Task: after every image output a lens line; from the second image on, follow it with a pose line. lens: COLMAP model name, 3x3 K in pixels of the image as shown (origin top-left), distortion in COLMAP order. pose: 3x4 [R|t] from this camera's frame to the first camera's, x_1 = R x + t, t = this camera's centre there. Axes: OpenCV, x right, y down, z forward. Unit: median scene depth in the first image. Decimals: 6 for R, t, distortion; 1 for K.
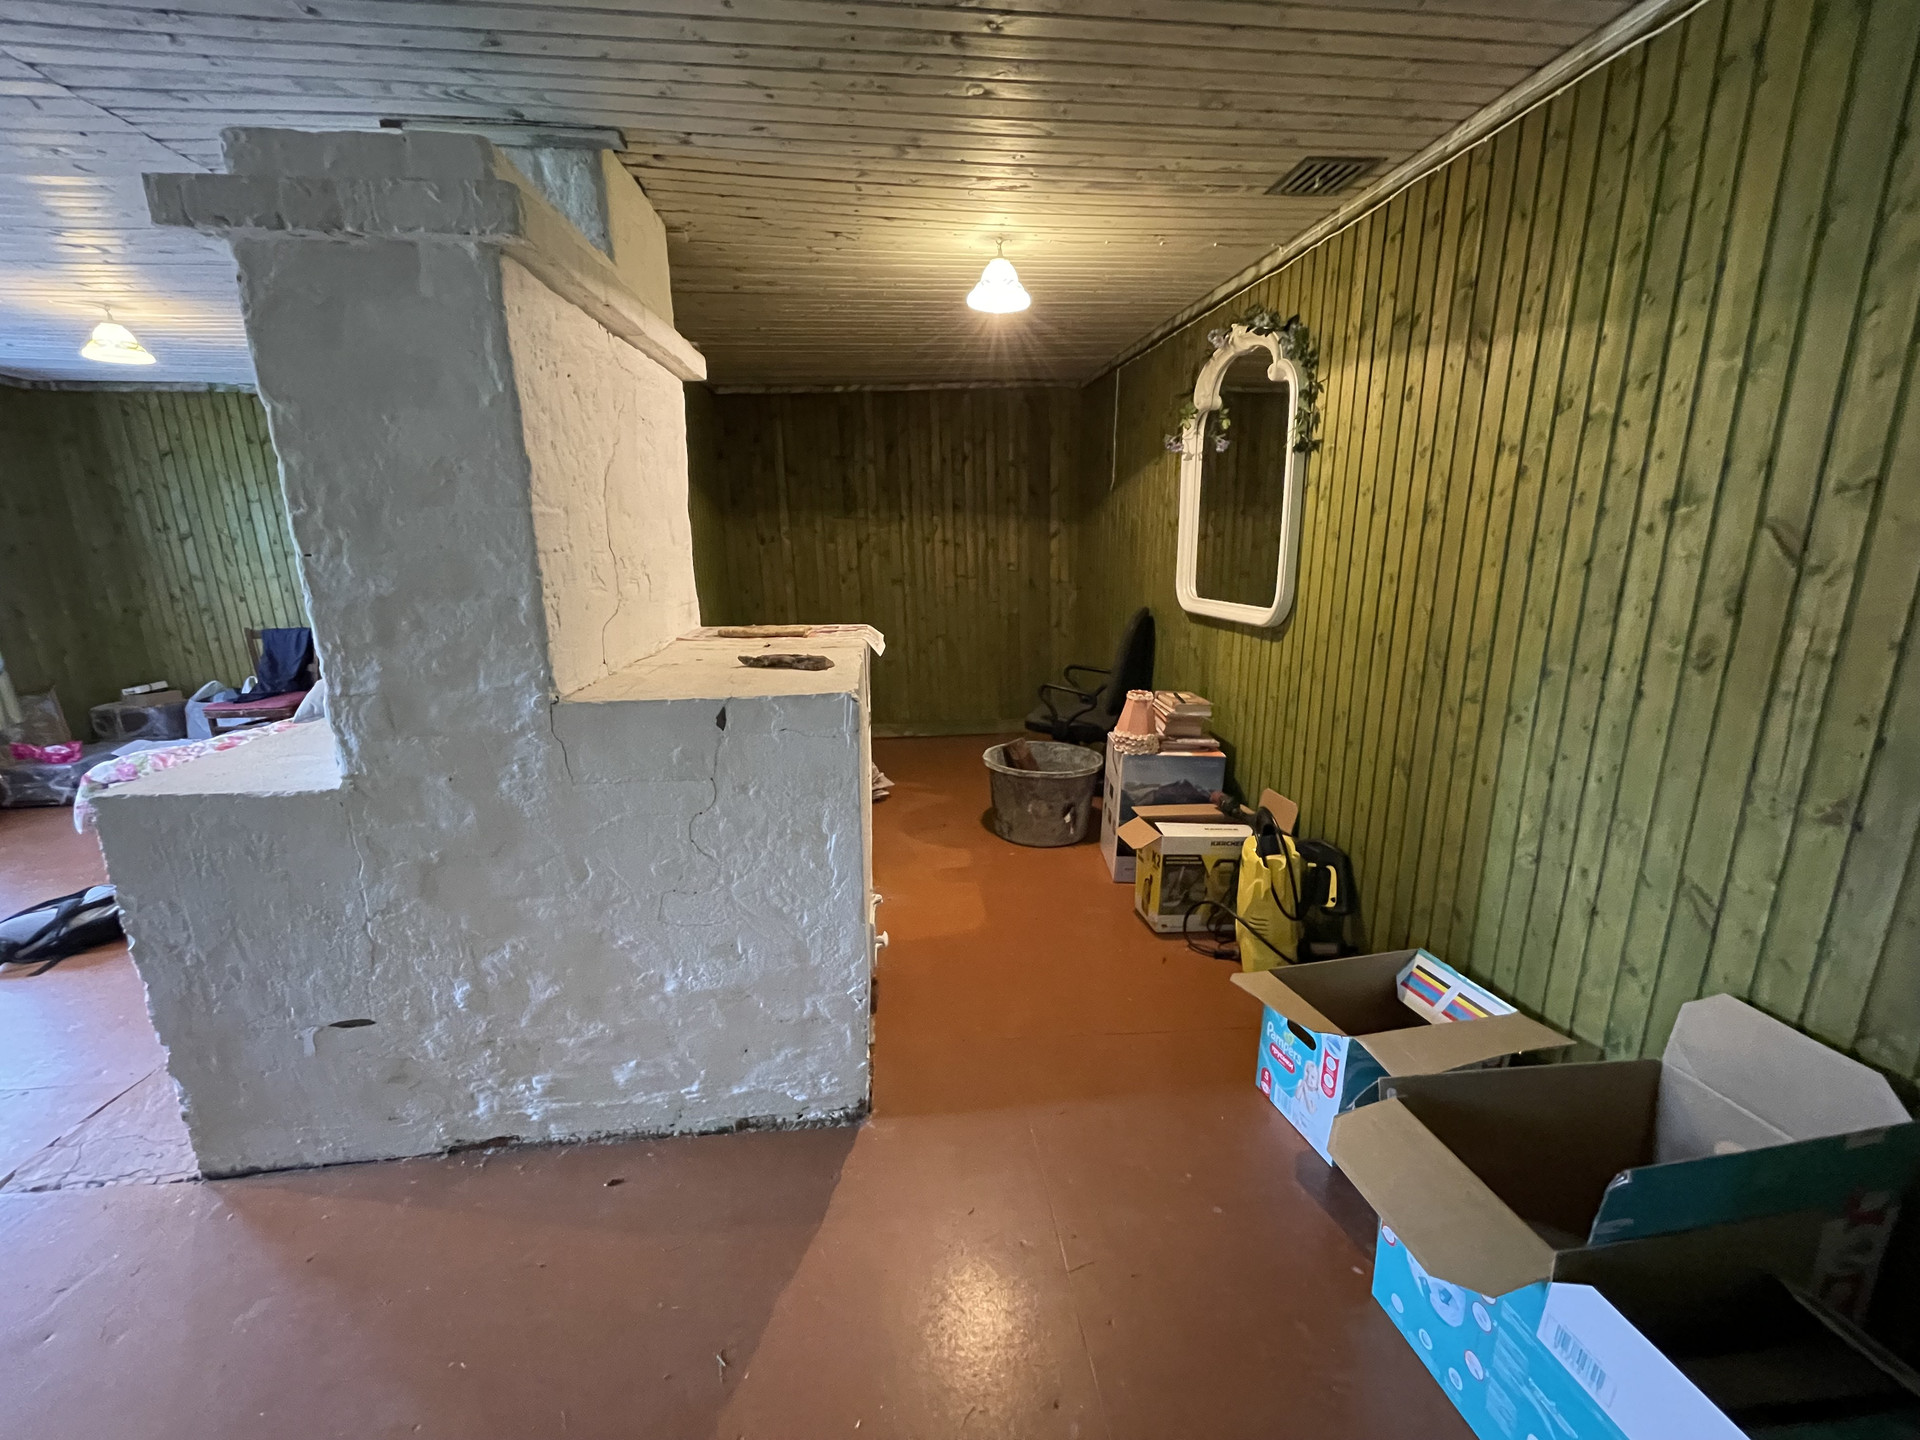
lens RADIAL K [[762.2, 0, 957.8], [0, 762.2, 727.4], [0, 0, 1]] dist [0.001608, -0.001499]
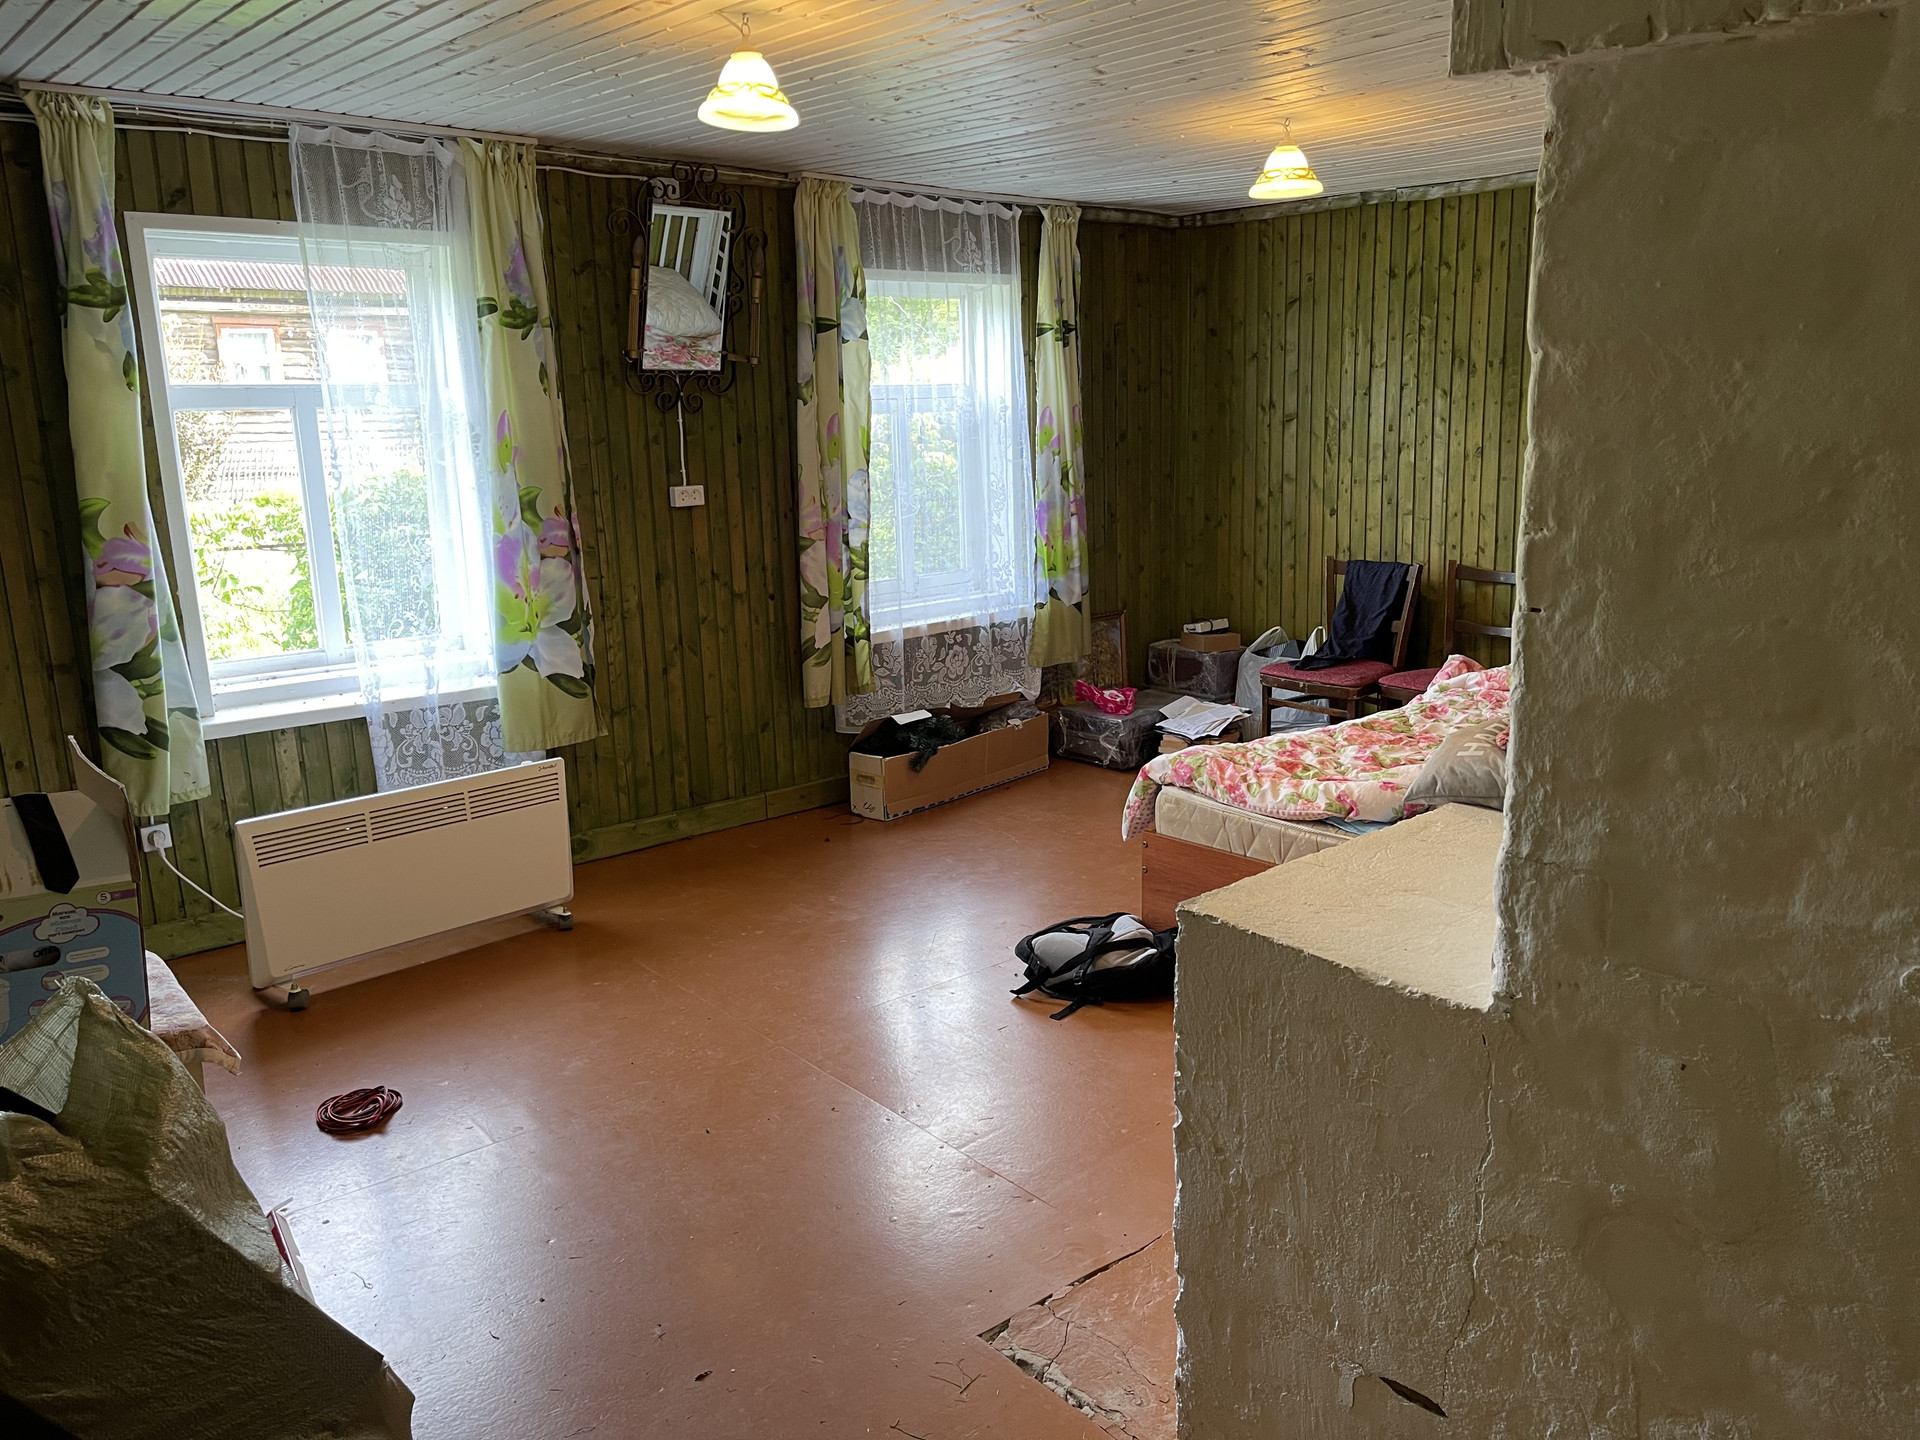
lens RADIAL K [[1468.0, 0, 968.6], [0, 1468.0, 725.9], [0, 0, 1]] dist [0.065237, -0.071900]
pose [[0.562159, 0.167960, -0.809794, -0.080823], [-0.176300, 0.980991, 0.081081, -0.065002], [0.808020, 0.097187, 0.581084, 0.018953]]
